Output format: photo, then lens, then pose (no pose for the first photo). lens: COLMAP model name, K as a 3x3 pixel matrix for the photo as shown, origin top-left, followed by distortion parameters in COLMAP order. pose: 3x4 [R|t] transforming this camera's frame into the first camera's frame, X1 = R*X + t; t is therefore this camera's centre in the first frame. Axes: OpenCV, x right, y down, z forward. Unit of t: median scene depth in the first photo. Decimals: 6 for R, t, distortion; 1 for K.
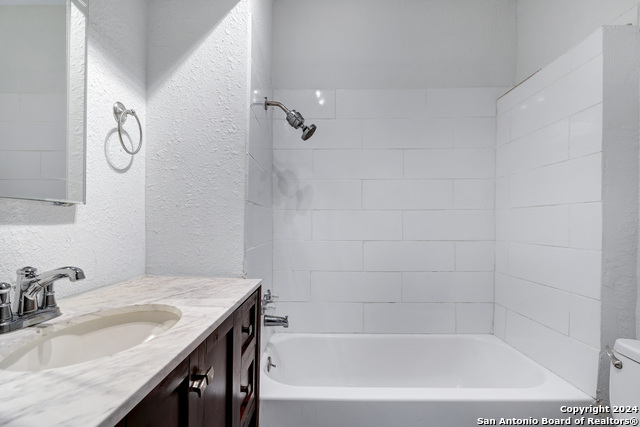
lens RADIAL K [[296.9, 0, 319.9], [0, 296.9, 217.2], [0, 0, 1]] dist [-0.010936, 0.003811]
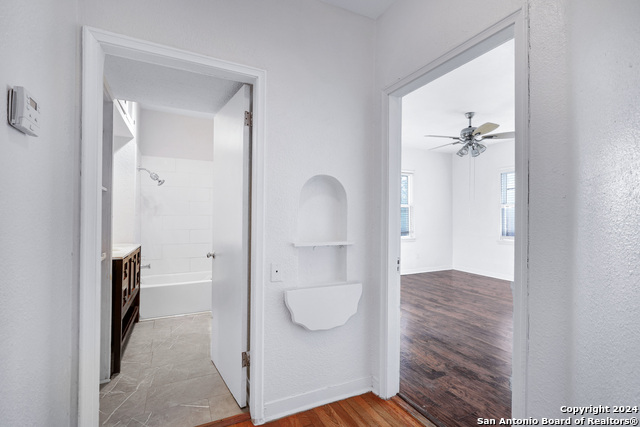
lens RADIAL K [[296.9, 0, 322.5], [0, 296.9, 215.5], [0, 0, 1]] dist [-0.010936, 0.003811]
pose [[0.897943, -0.000315, 0.440112, 0.063664], [-0.002217, 0.999984, 0.005239, -0.040854], [-0.440106, -0.005680, 0.897928, -1.358524]]
